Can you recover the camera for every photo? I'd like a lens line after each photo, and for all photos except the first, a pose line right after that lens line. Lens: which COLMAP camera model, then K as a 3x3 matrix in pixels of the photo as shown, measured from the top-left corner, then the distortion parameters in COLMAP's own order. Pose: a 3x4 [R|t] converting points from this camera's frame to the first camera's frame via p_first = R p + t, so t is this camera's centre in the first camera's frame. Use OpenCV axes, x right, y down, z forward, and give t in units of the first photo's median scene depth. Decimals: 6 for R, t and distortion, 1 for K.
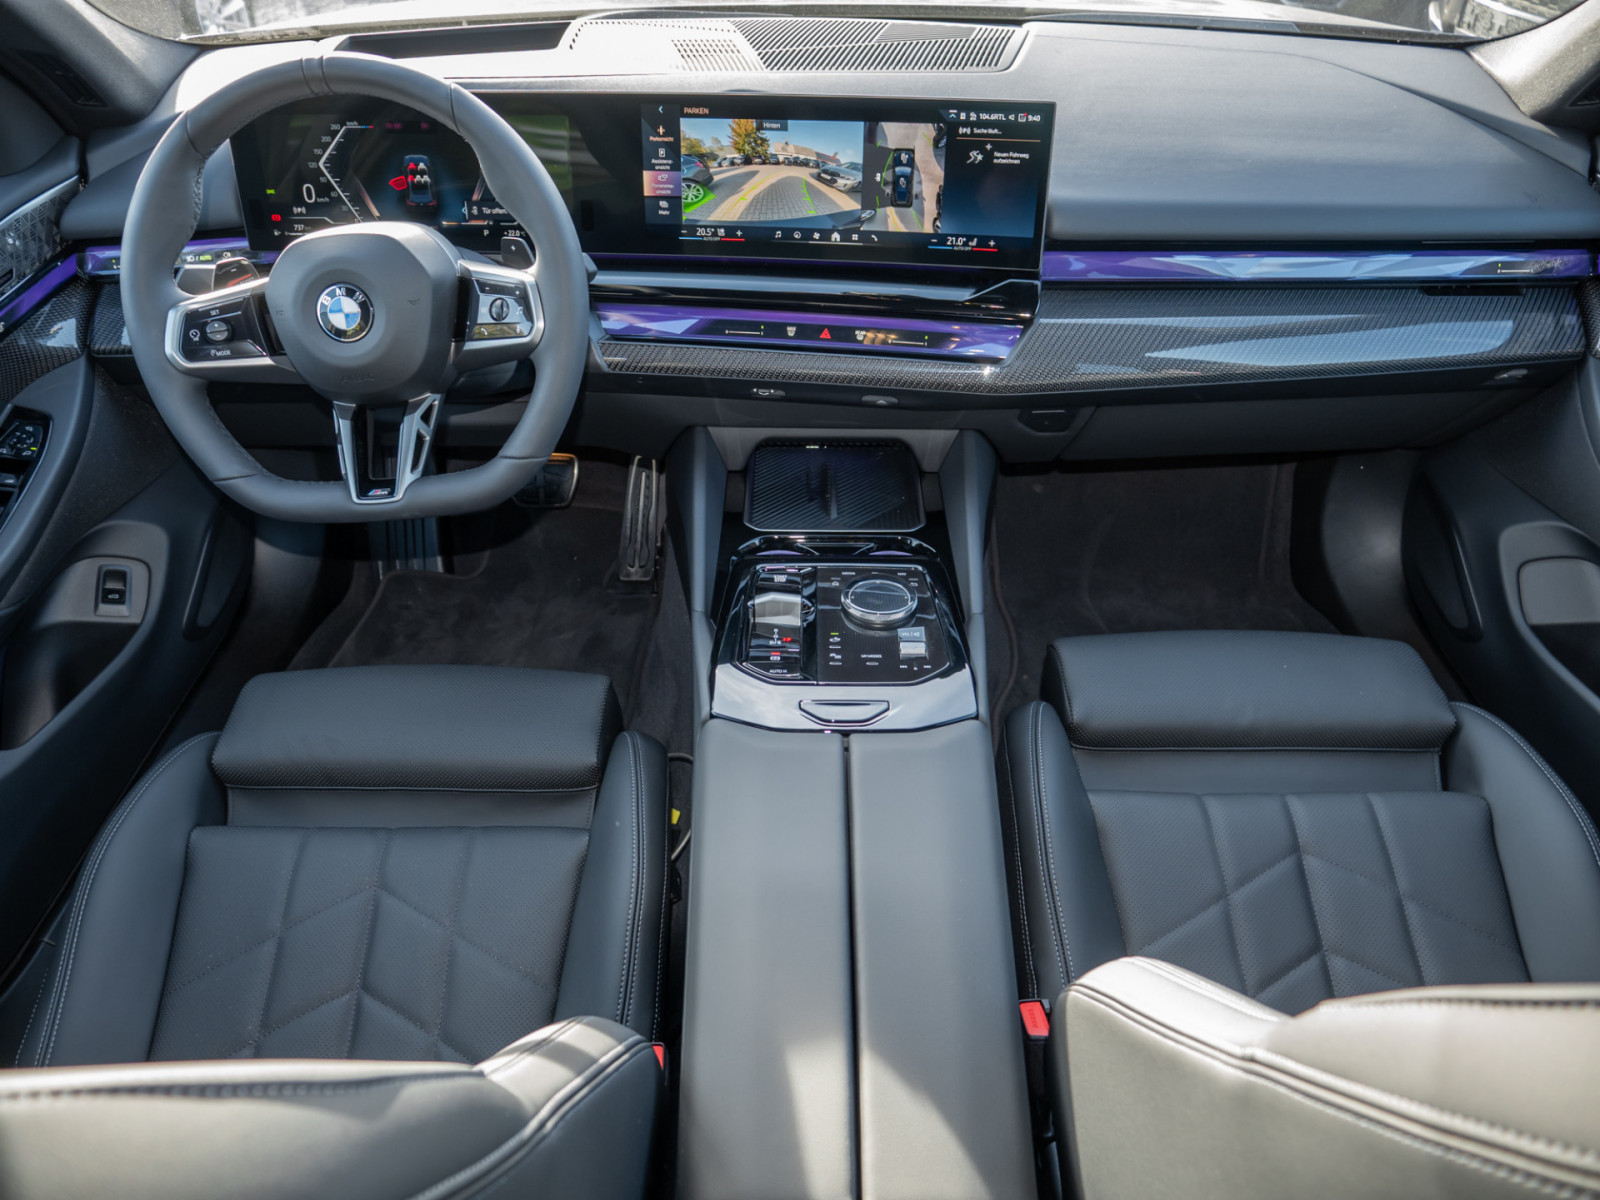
lens RADIAL K [[1133.0, 0, 809.7], [0, 1133.0, 605.1], [0, 0, 1]] dist [-0.058922, 0.024264]
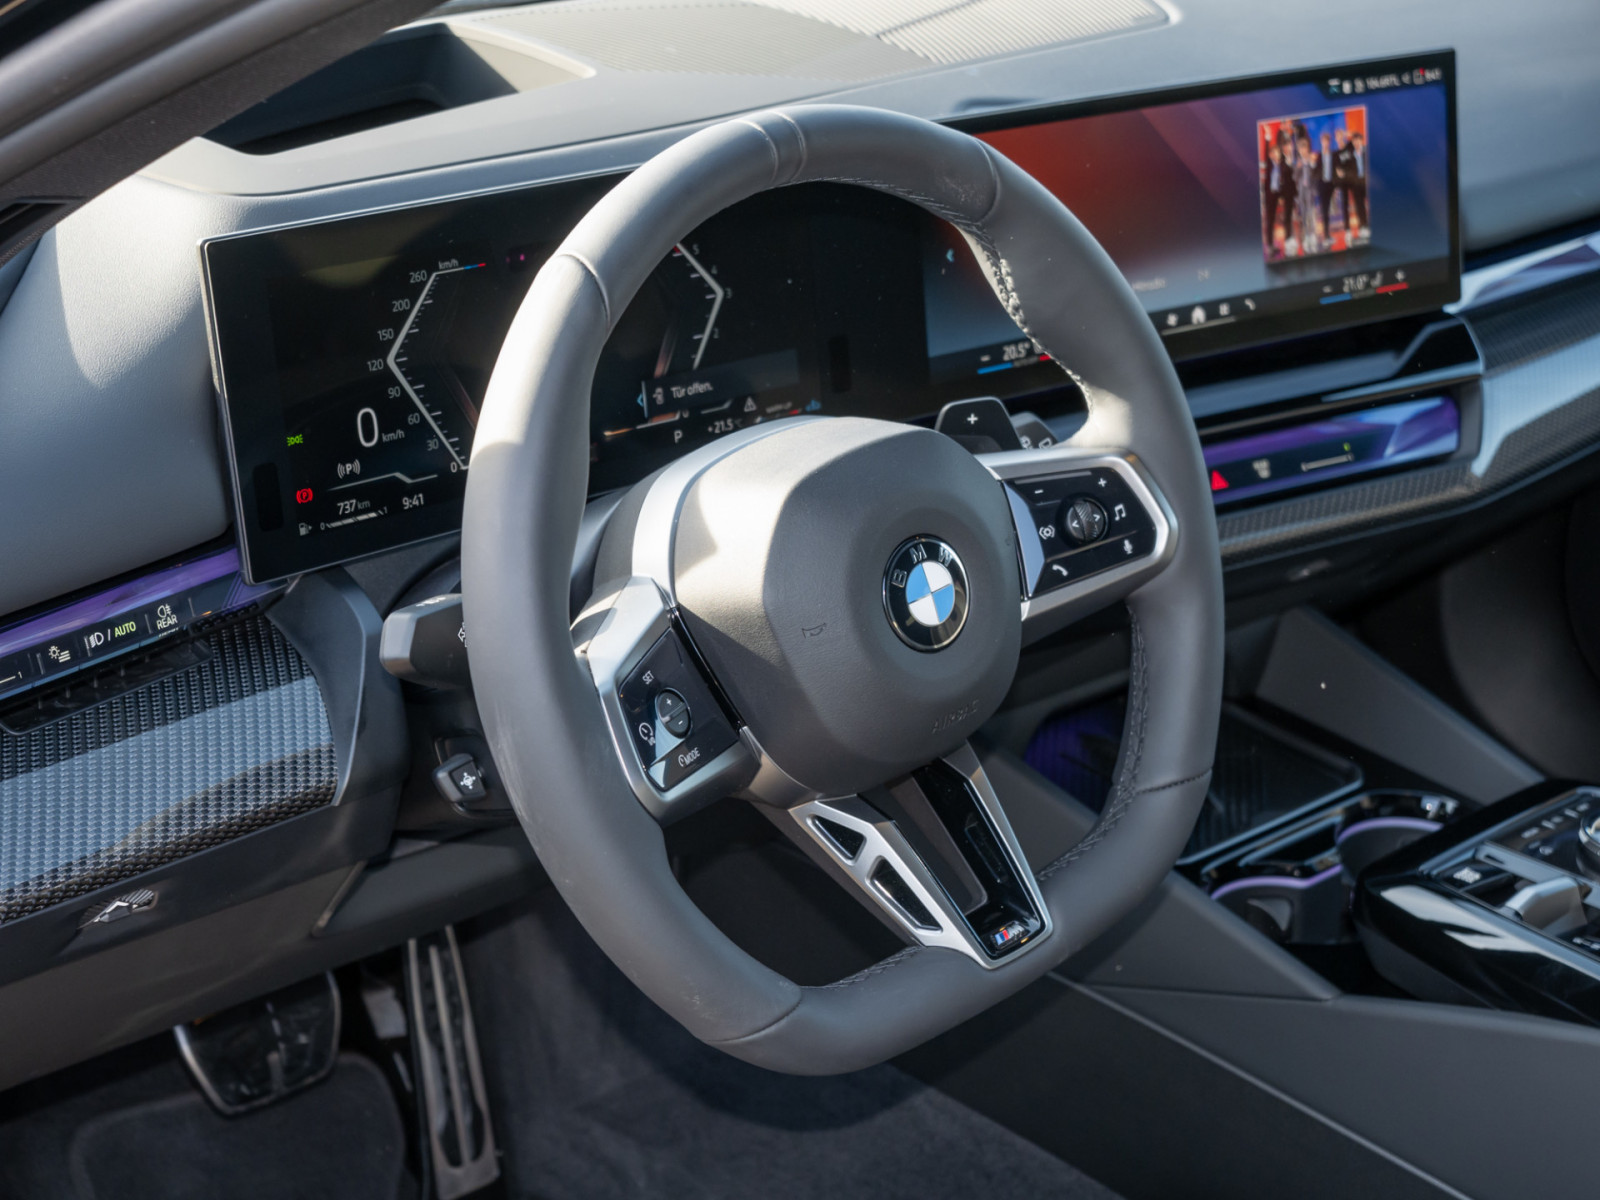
lens RADIAL K [[2612.8, 0, 791.6], [0, 2612.8, 612.3], [0, 0, 1]] dist [0.024703, 0.000000]
pose [[0.753520, -0.245900, 0.609705, -1.002117], [0.374421, 0.922827, -0.090553, -0.146511], [-0.540385, 0.296520, 0.787439, 0.107843]]
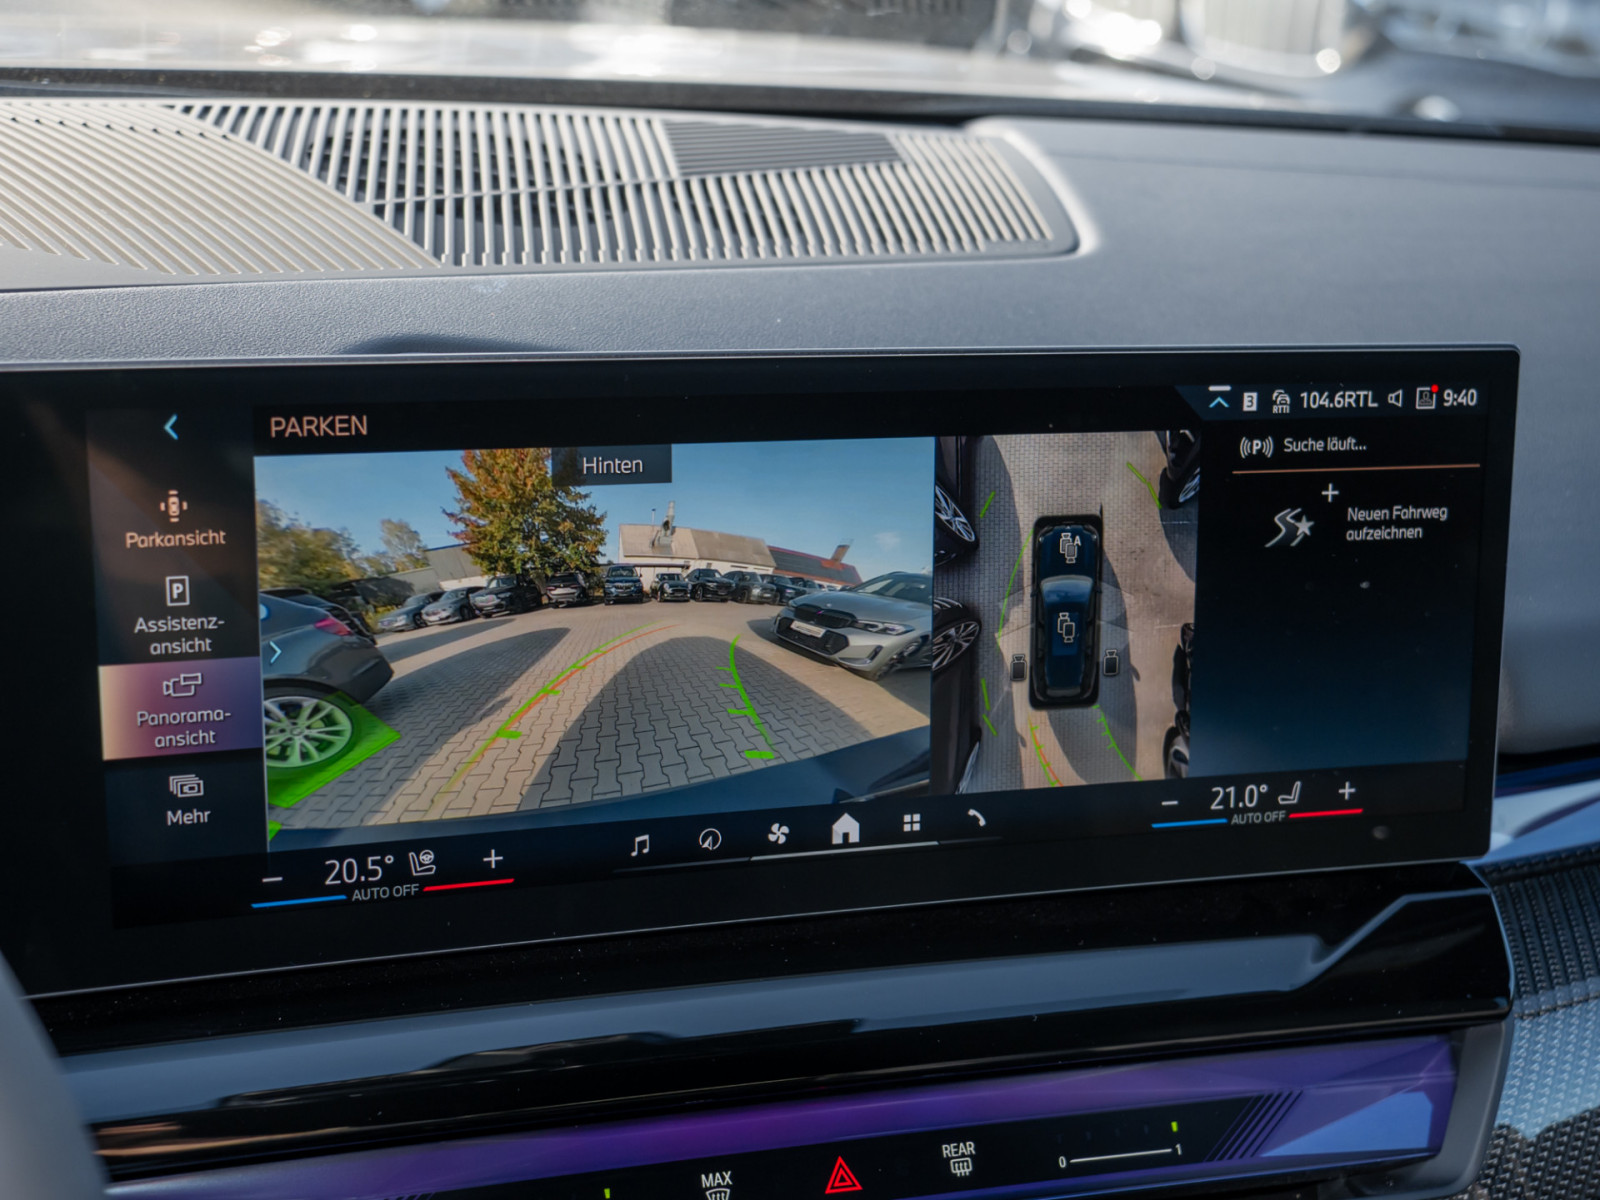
lens RADIAL K [[2196.6, 0, 798.8], [0, 2196.6, 601.7], [0, 0, 1]] dist [-0.000364, 0.000000]
pose [[0.900428, -0.086561, 0.426305, -0.215938], [0.197972, 0.954174, -0.224406, -0.266245], [-0.387345, 0.286458, 0.876302, 0.525131]]
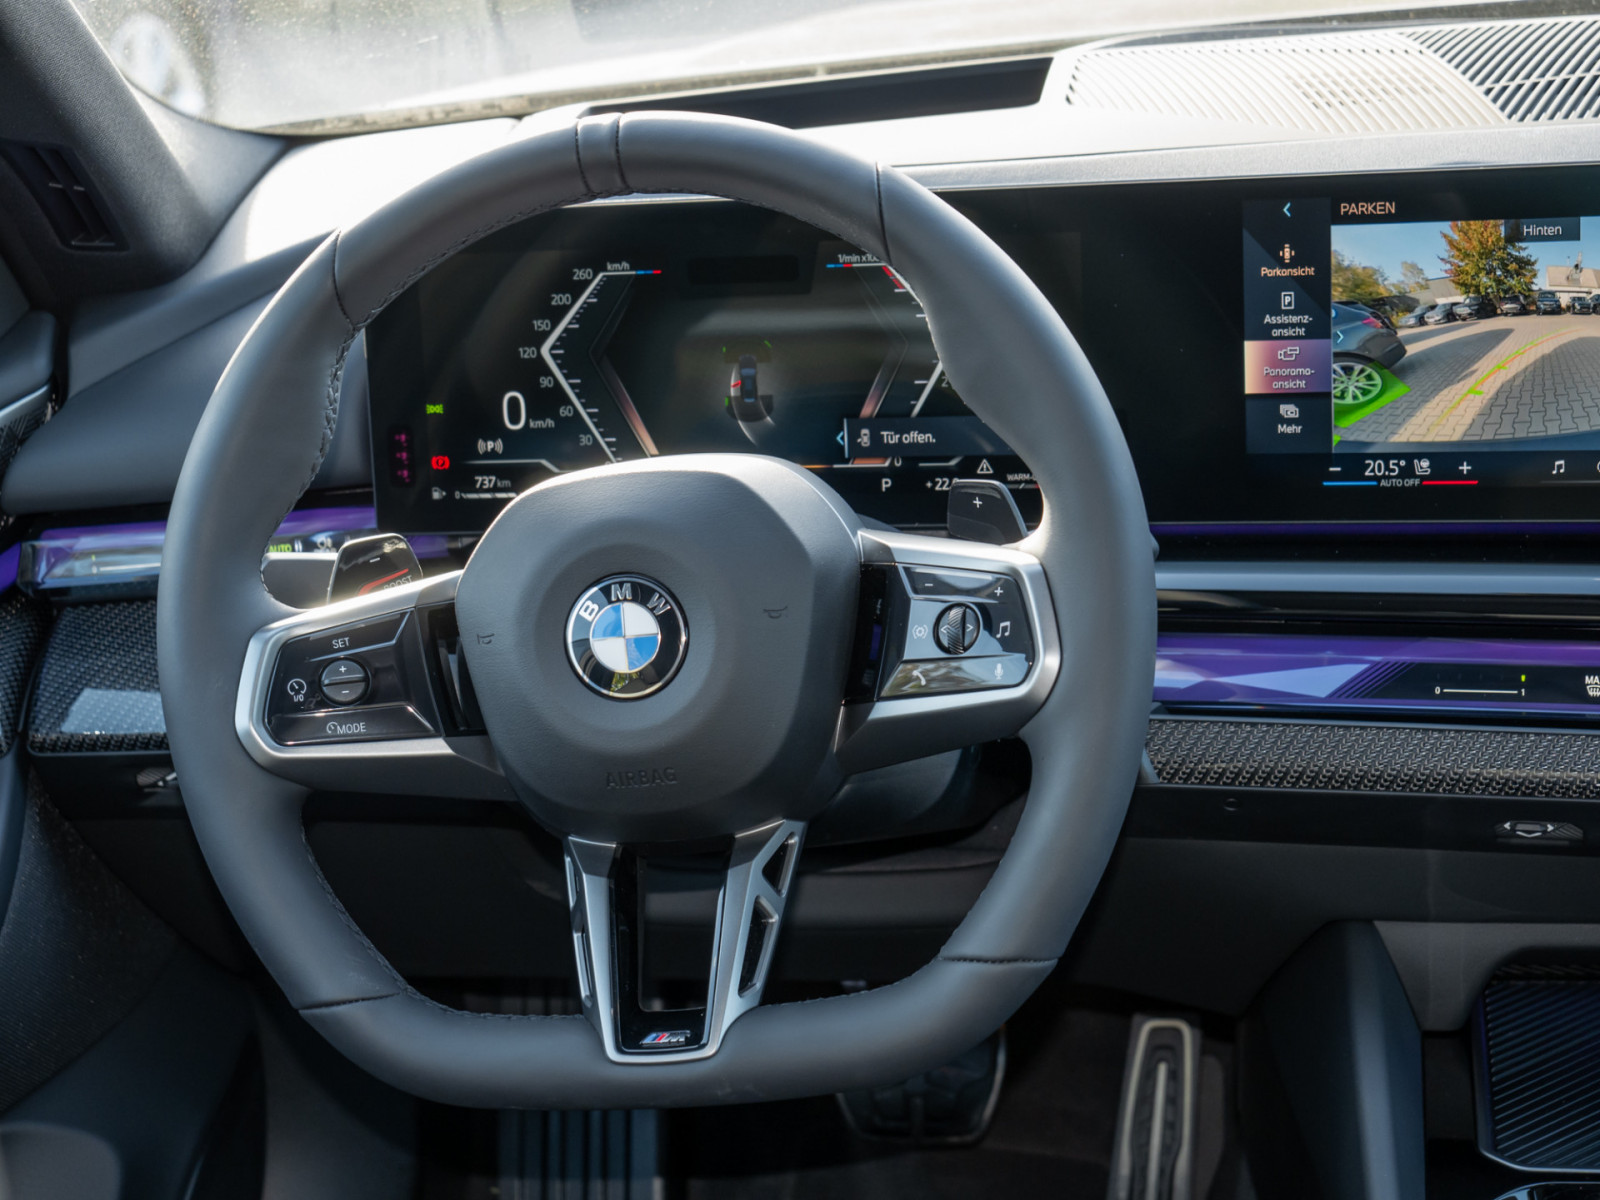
lens RADIAL K [[2849.5, 0, 809.3], [0, 2849.5, 602.6], [0, 0, 1]] dist [0.014002, 0.000000]
pose [[0.979800, -0.024901, -0.198424, -0.096222], [-0.037441, 0.951831, -0.304330, 0.066386], [0.196445, 0.305611, 0.931671, -0.063685]]
